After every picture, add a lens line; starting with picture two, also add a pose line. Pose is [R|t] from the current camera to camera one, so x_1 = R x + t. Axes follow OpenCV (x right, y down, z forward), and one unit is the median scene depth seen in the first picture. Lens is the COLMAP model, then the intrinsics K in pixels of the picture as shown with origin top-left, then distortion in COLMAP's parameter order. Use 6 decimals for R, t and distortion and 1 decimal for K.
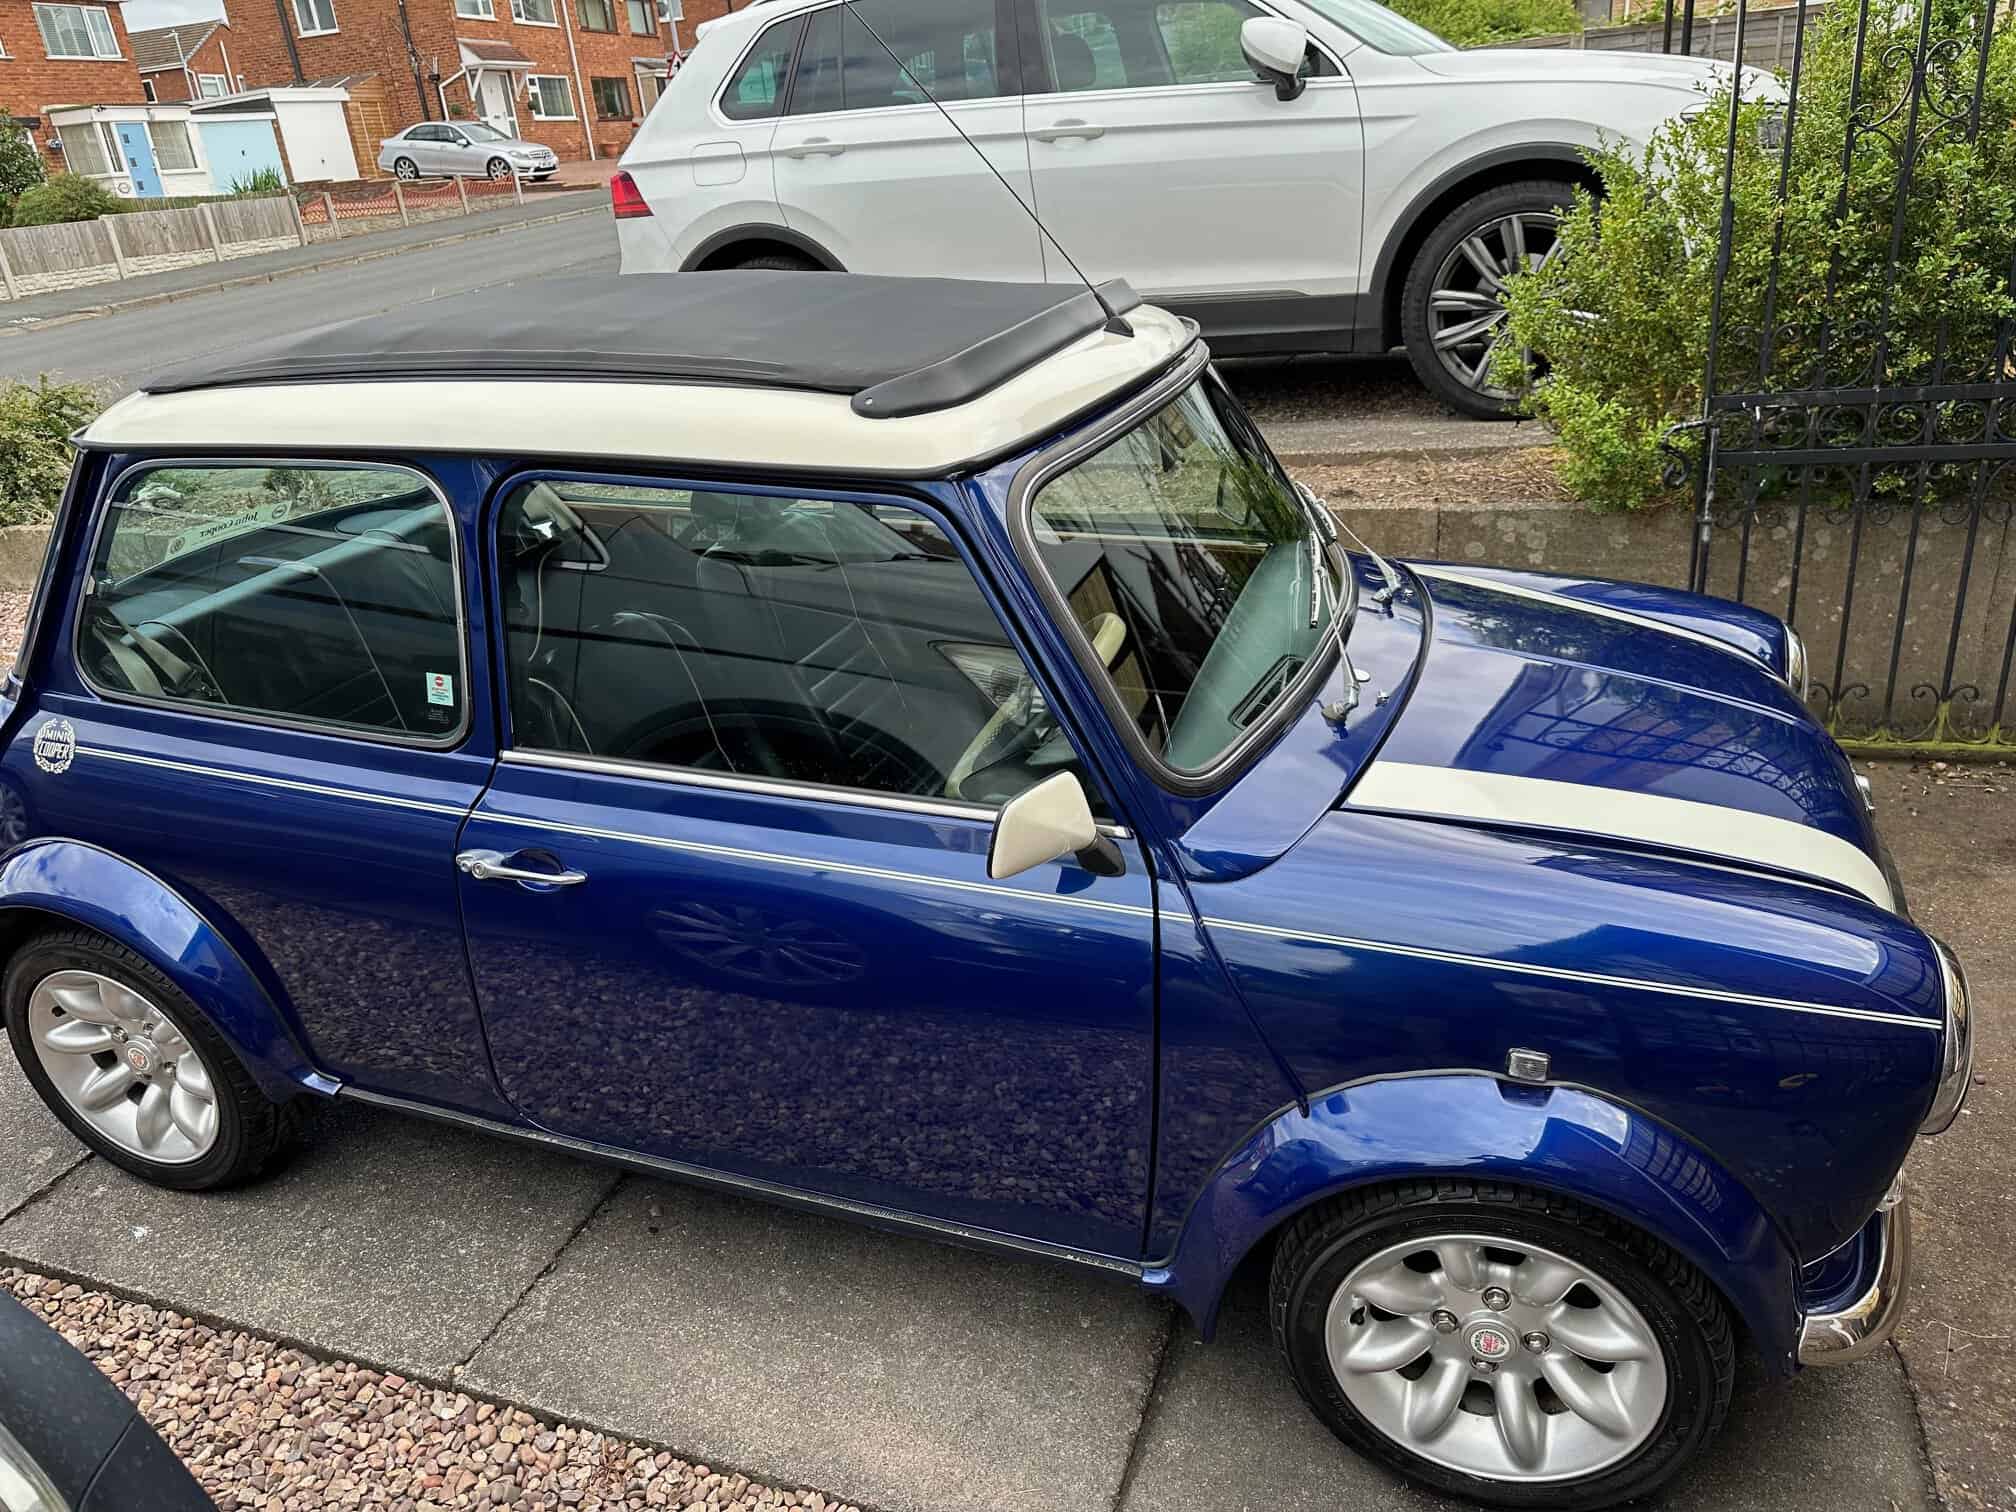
lens RADIAL K [[1564.4, 0, 1008.0], [0, 1564.4, 756.0], [0, 0, 1]] dist [-0.007515, -0.004766]
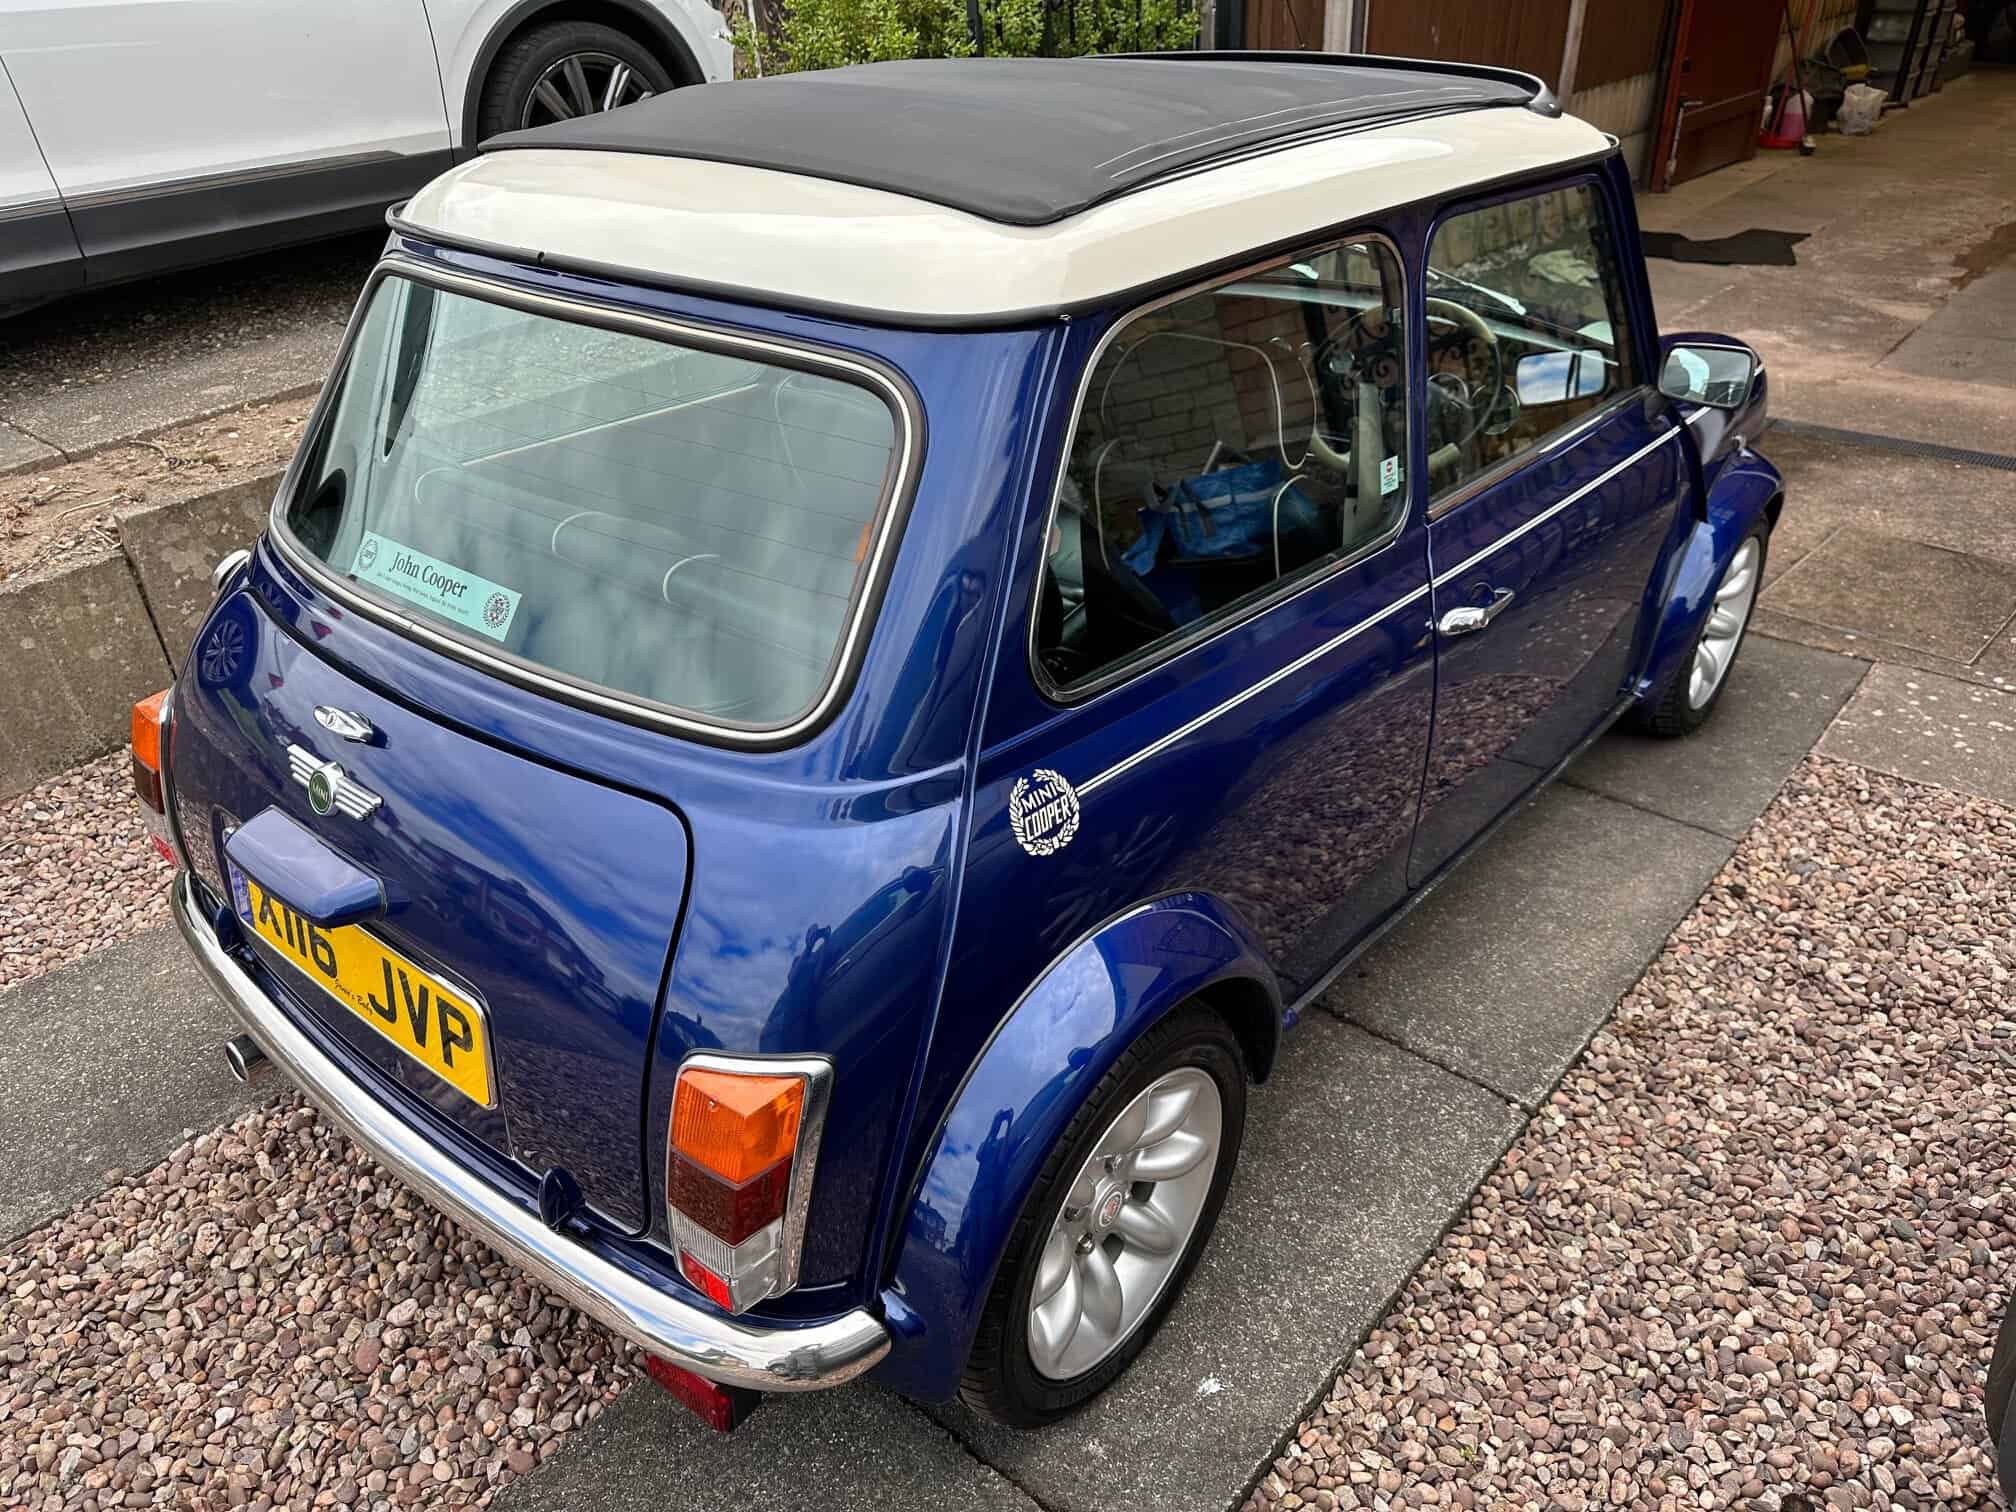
lens RADIAL K [[1564.4, 0, 1008.0], [0, 1564.4, 756.0], [0, 0, 1]] dist [-0.007515, -0.004766]
pose [[0.303634, -0.395933, 0.866628, -1.161387], [0.360388, 0.889719, 0.280216, -0.210933], [-0.882002, 0.227239, 0.412838, 0.746111]]
